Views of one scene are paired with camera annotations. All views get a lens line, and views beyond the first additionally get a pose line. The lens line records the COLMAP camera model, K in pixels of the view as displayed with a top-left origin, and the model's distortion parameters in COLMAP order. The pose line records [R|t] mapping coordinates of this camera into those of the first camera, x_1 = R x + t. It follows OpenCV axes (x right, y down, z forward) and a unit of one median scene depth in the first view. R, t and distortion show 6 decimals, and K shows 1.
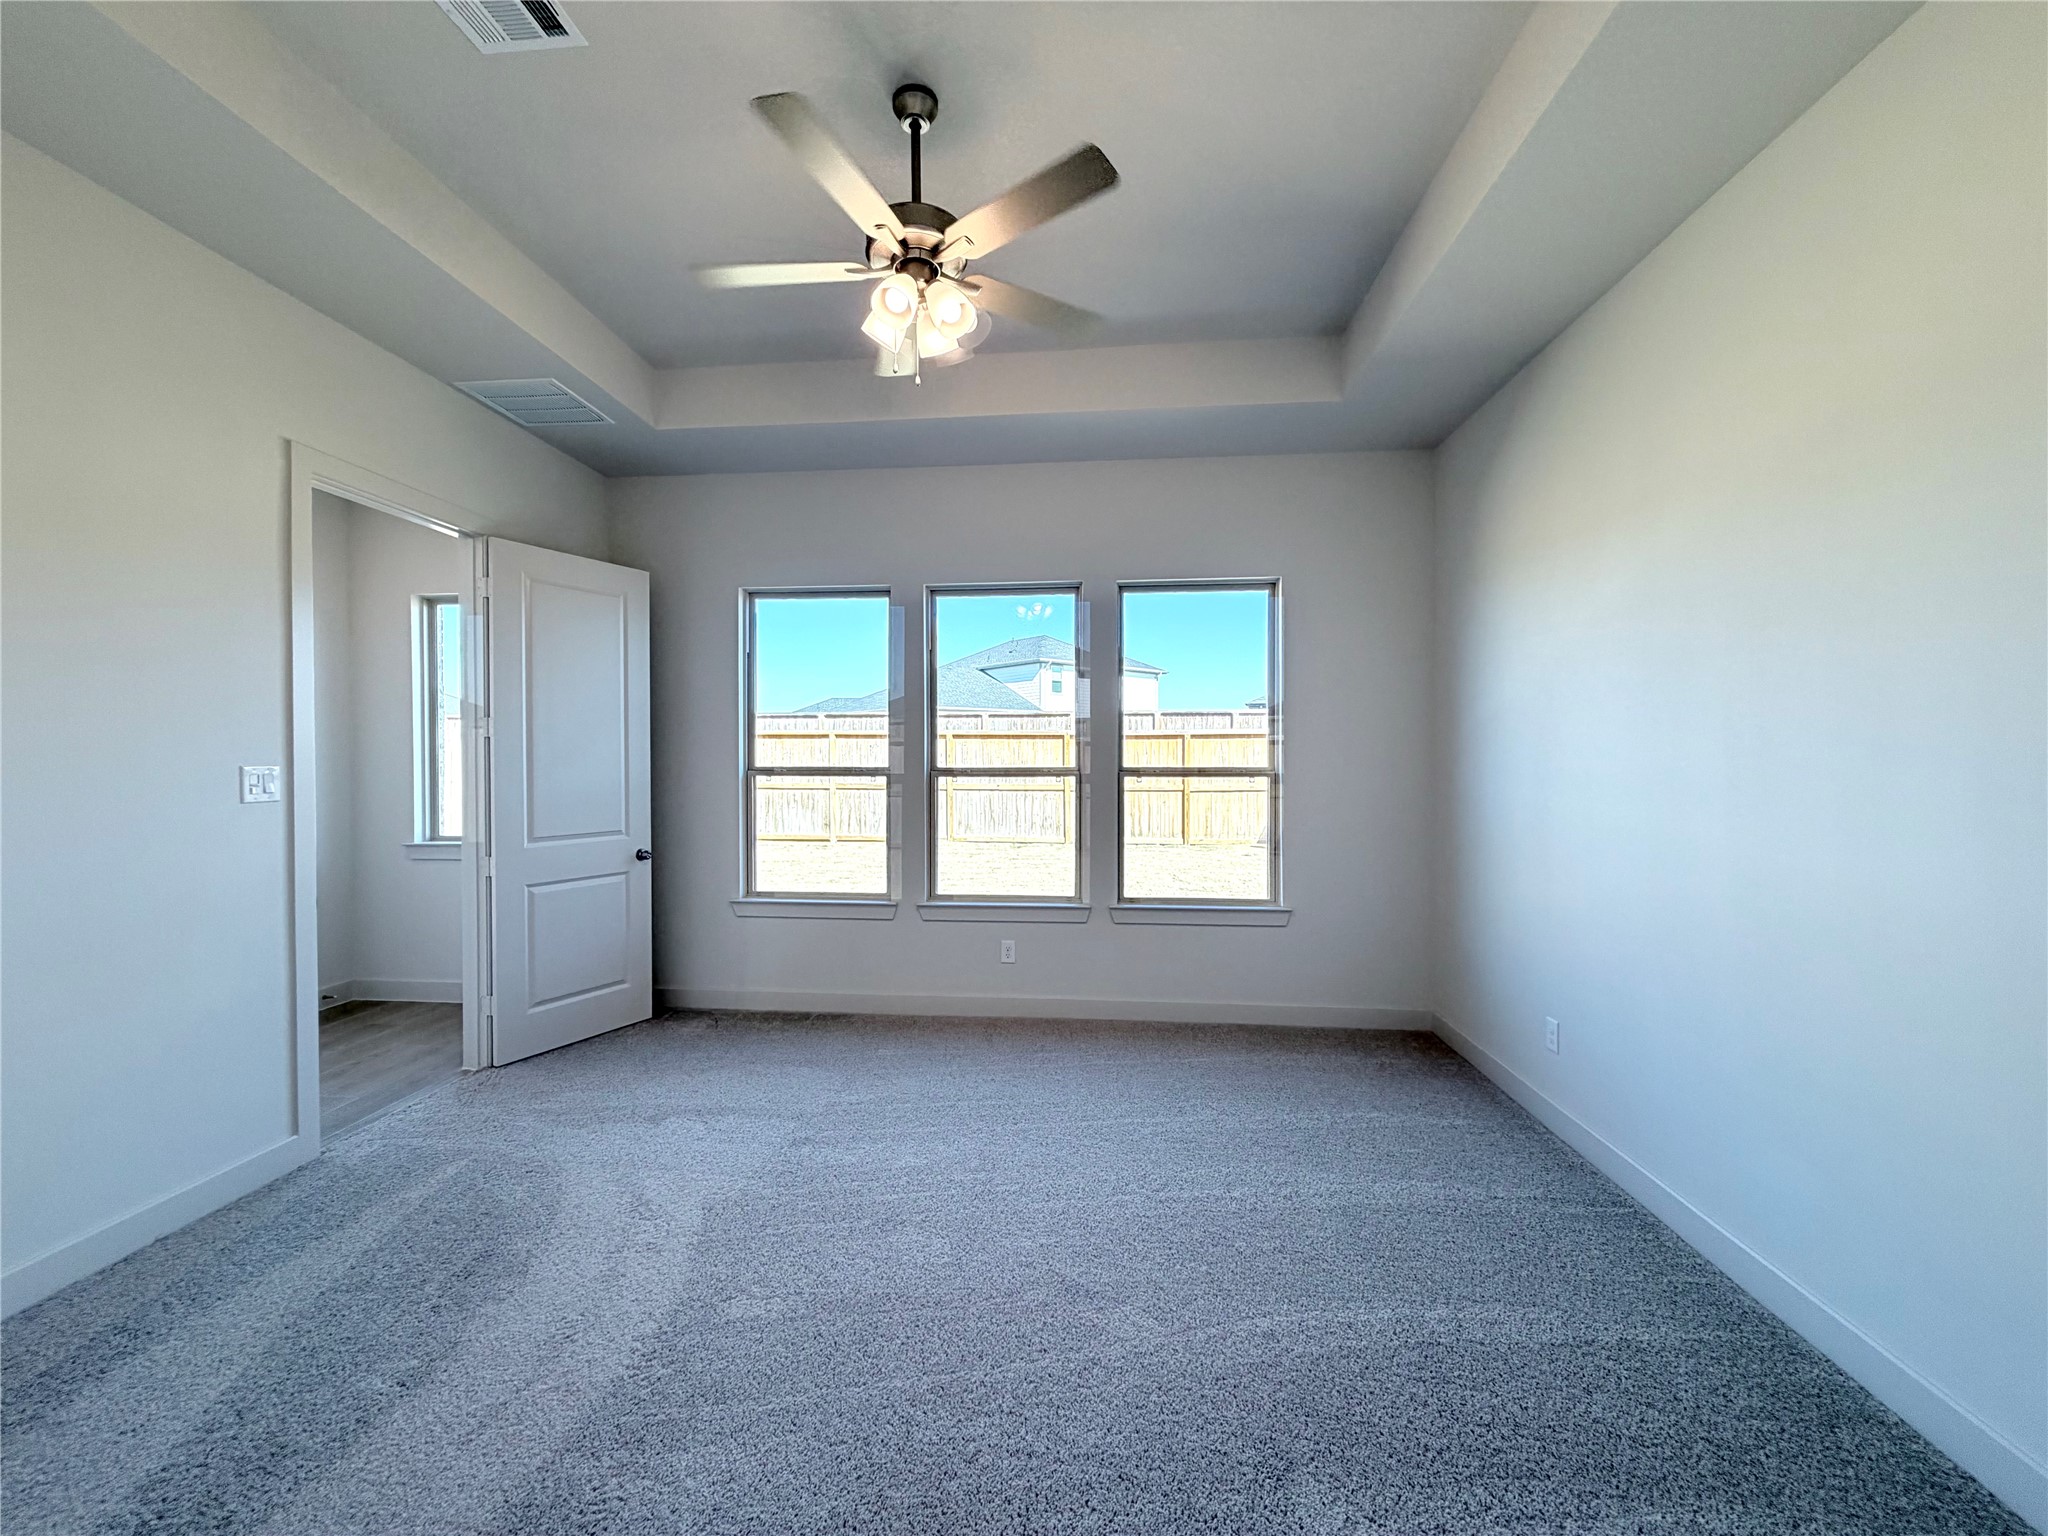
lens RADIAL K [[819.1, 0, 1026.0], [0, 819.1, 764.4], [0, 0, 1]] dist [0.000513, 0.000240]
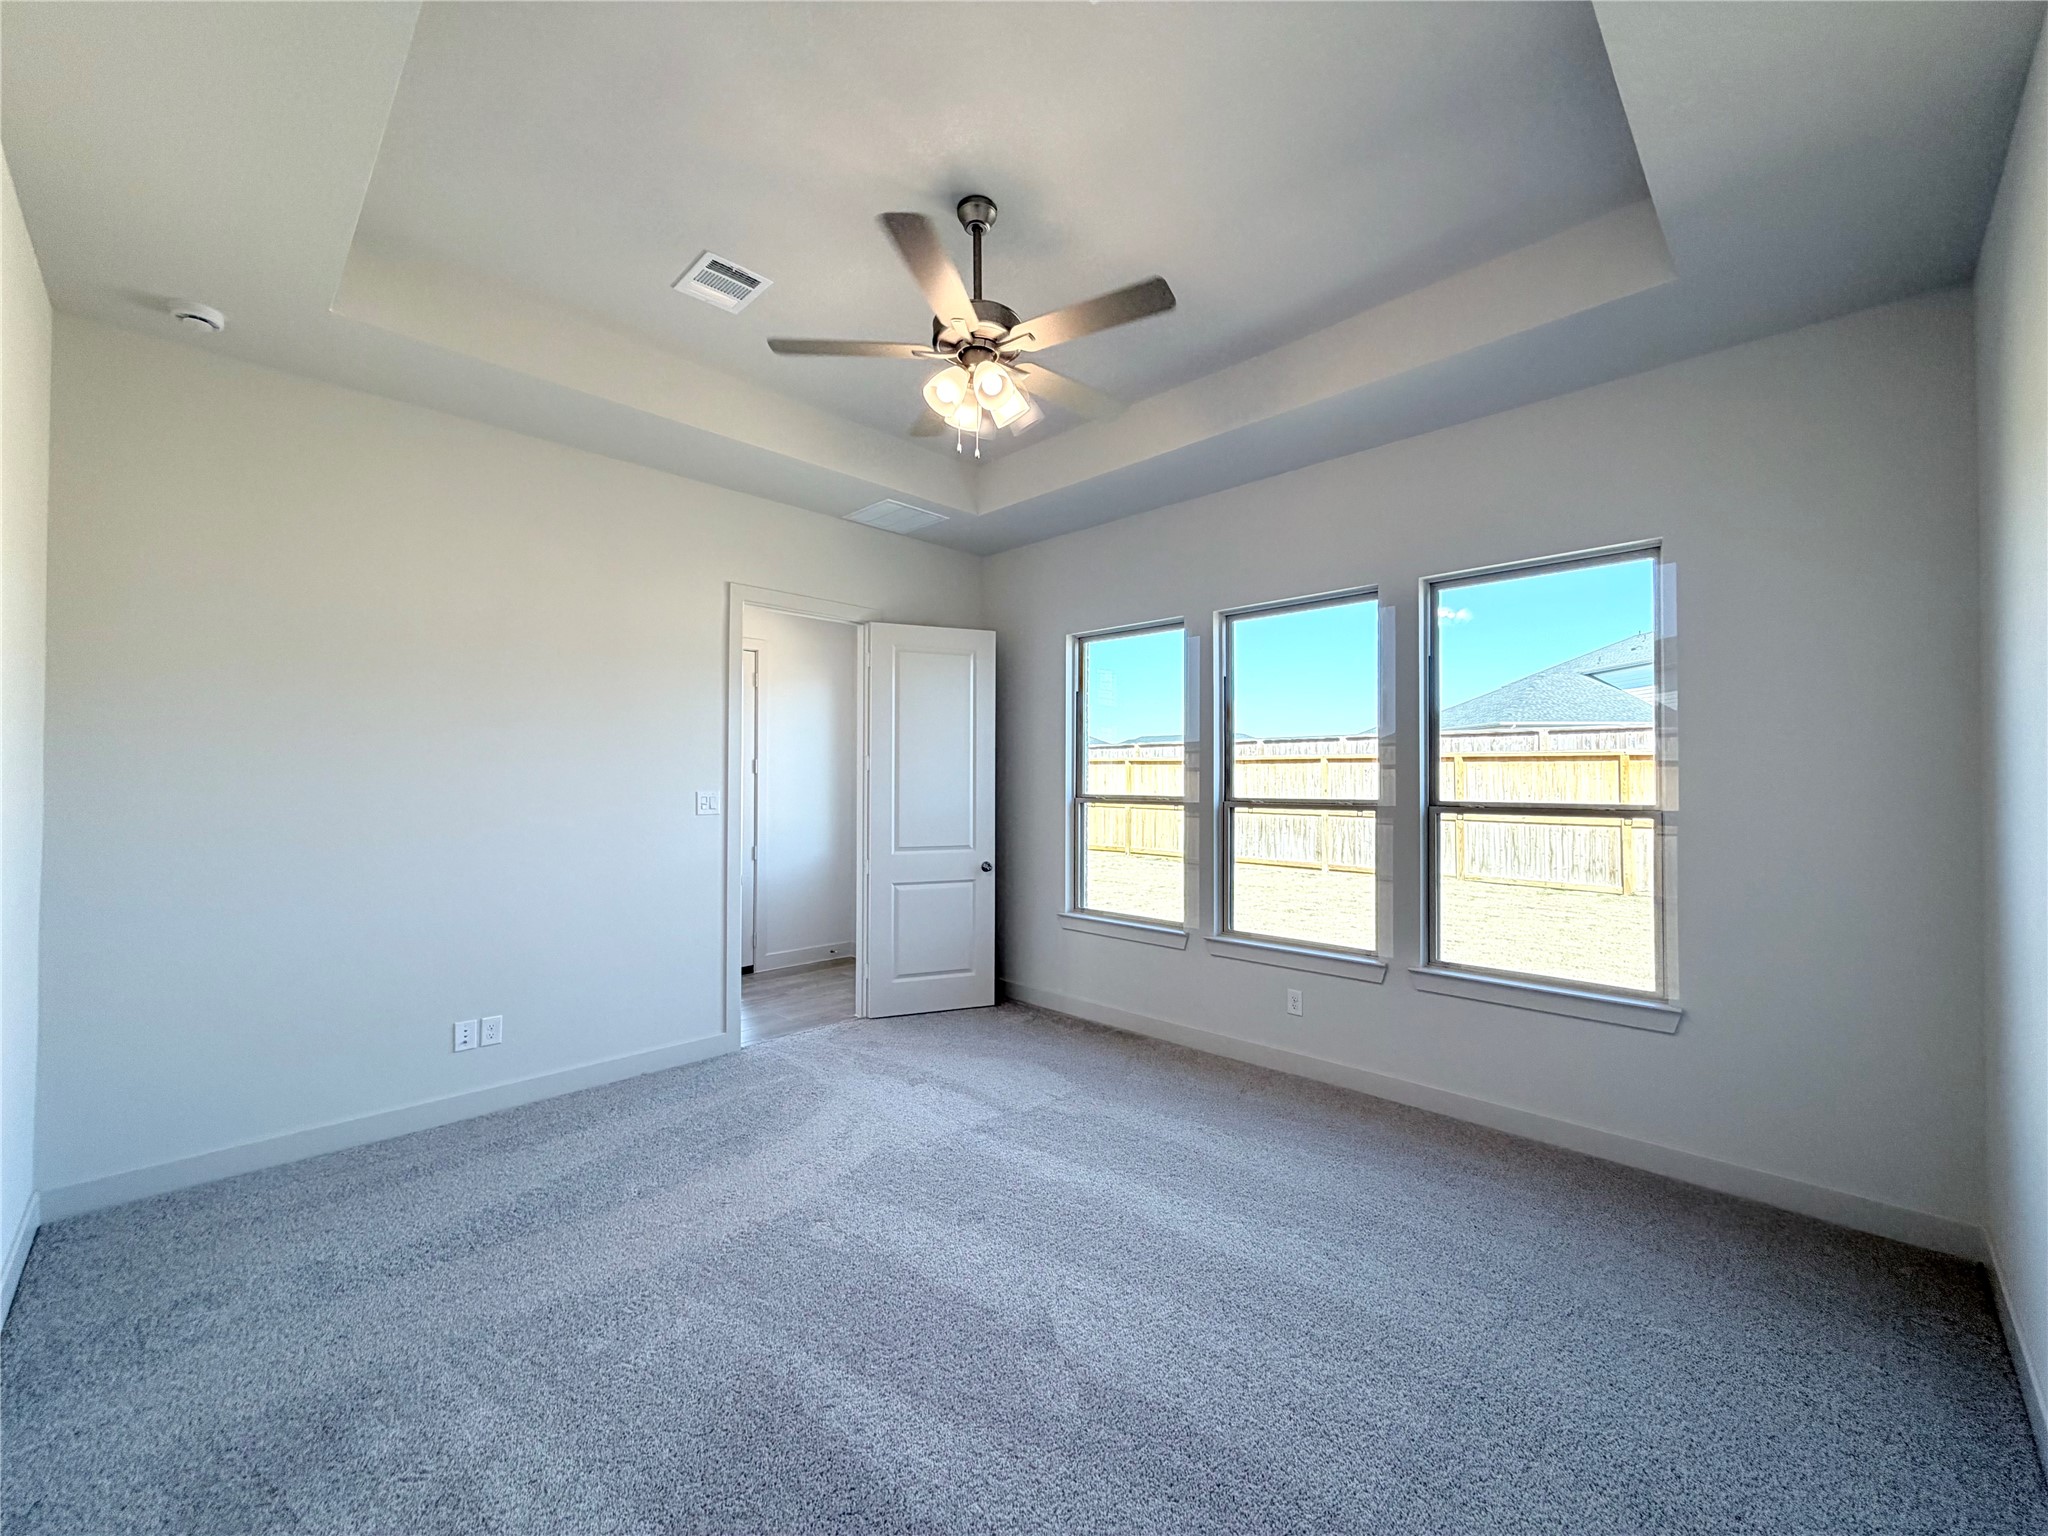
lens RADIAL K [[819.1, 0, 1018.3], [0, 819.1, 764.8], [0, 0, 1]] dist [0.000513, 0.000240]
pose [[0.771166, -0.008980, -0.636571, 0.316091], [-0.008406, 0.999670, -0.024286, -0.009684], [0.636579, 0.024079, 0.770836, 0.096178]]
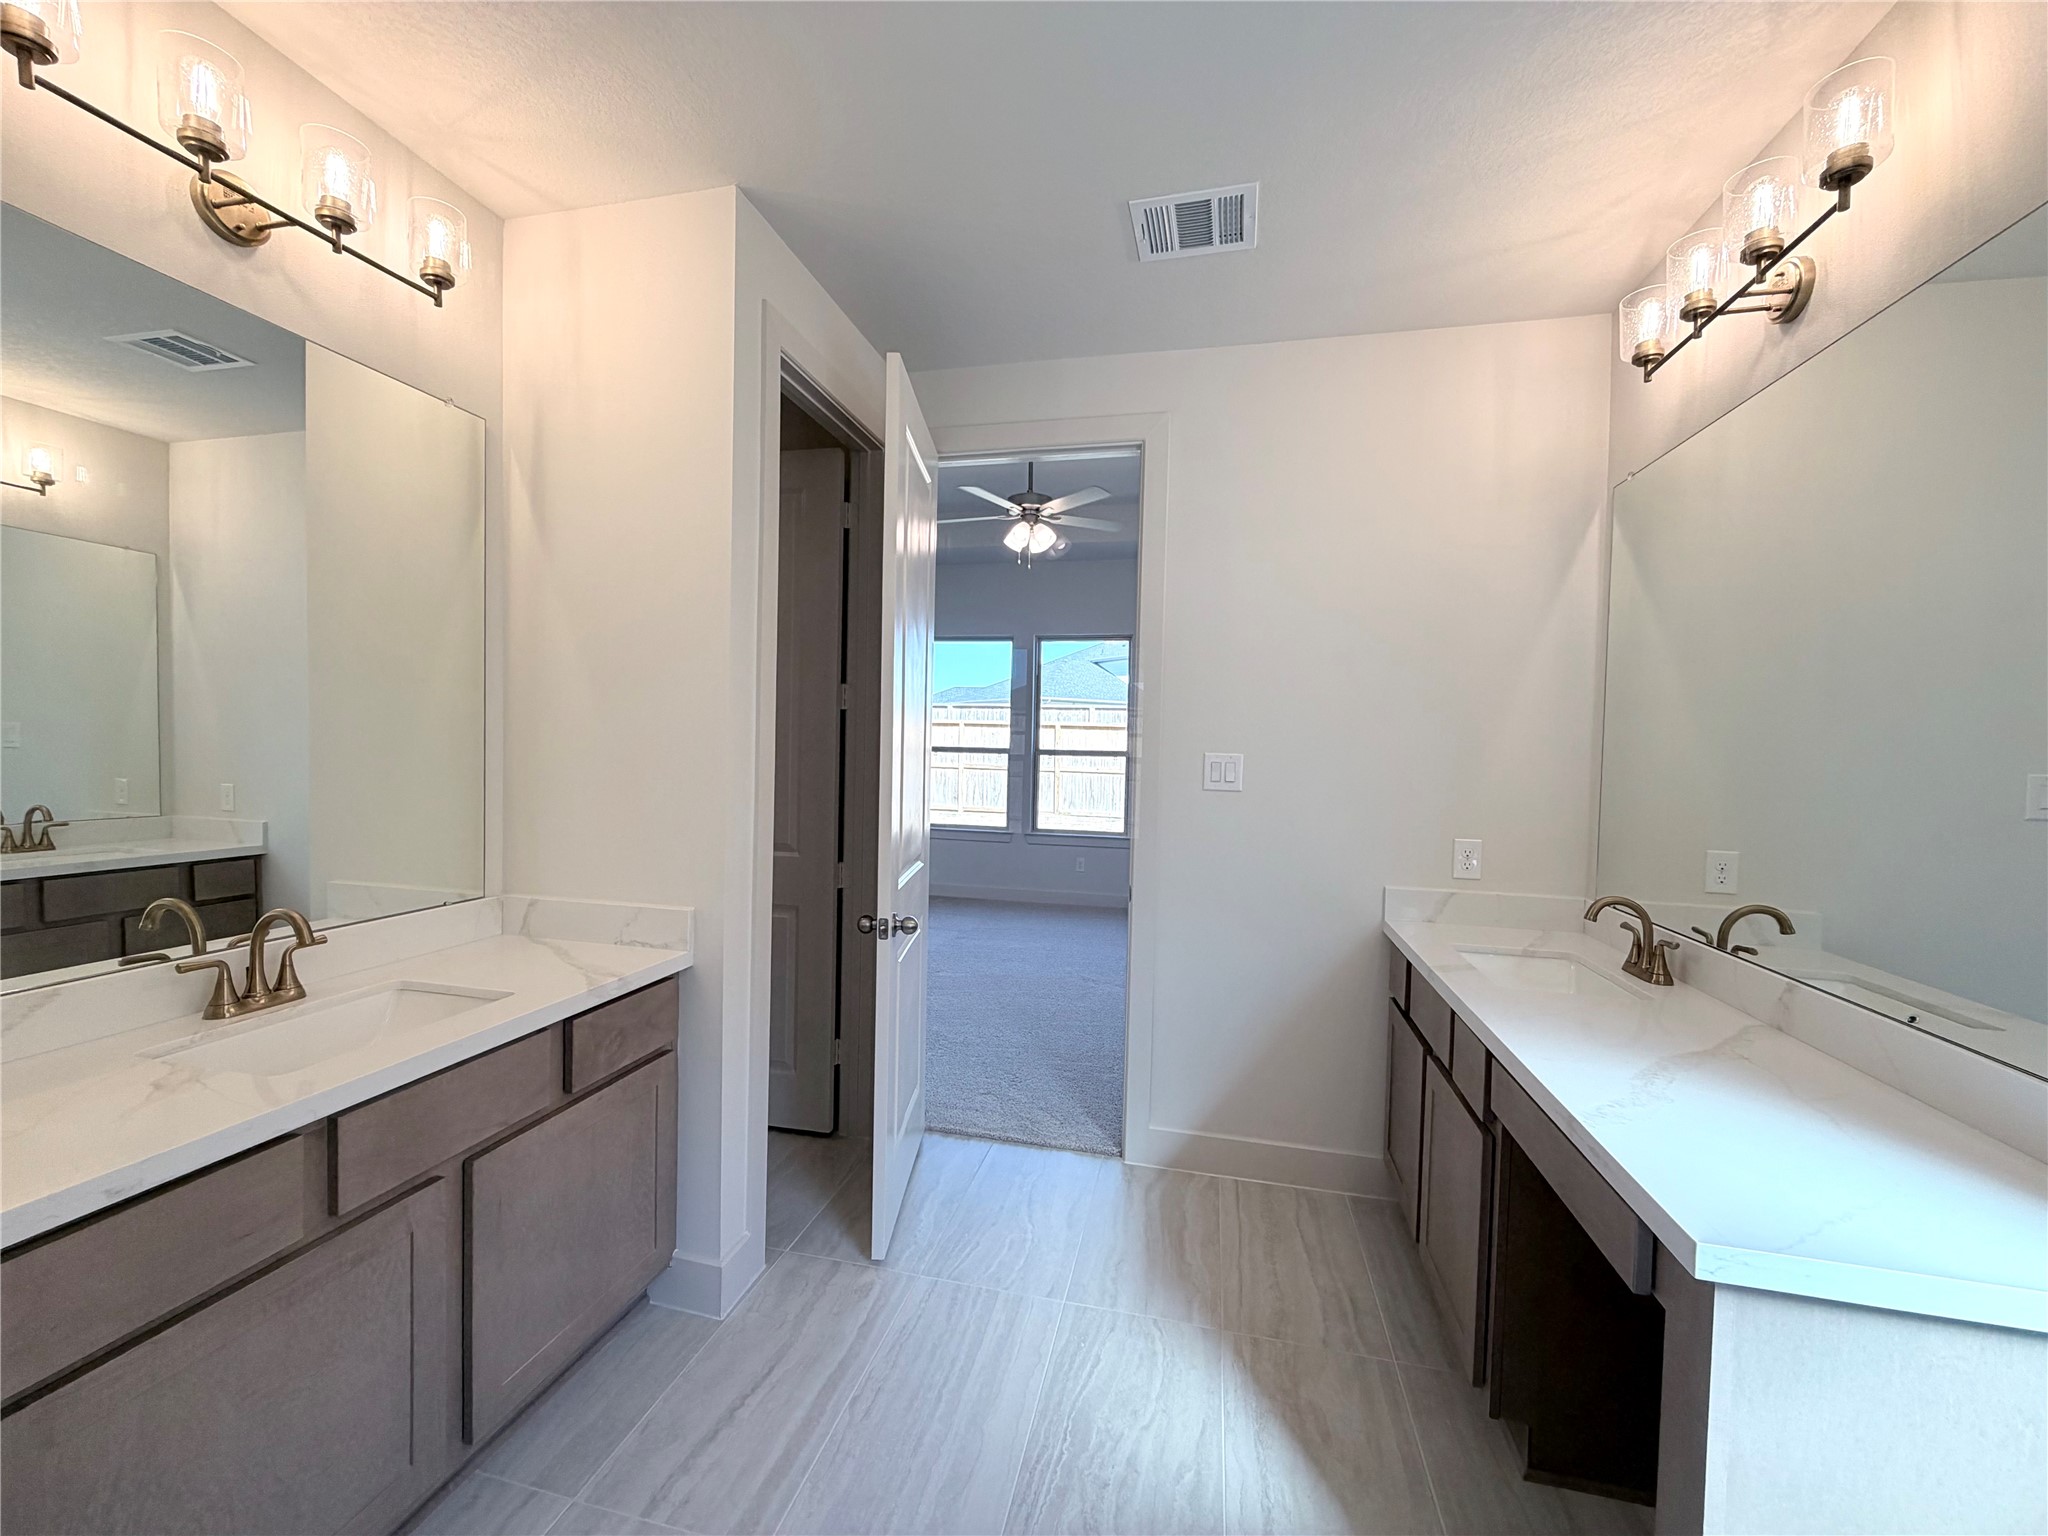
lens RADIAL K [[819.1, 0, 1028.3], [0, 819.1, 770.8], [0, 0, 1]] dist [0.000513, 0.000240]
pose [[0.990148, 0.028192, -0.137159, 0.090718], [-0.025297, 0.999420, 0.022802, 0.011158], [0.137722, -0.019108, 0.990287, -0.587451]]
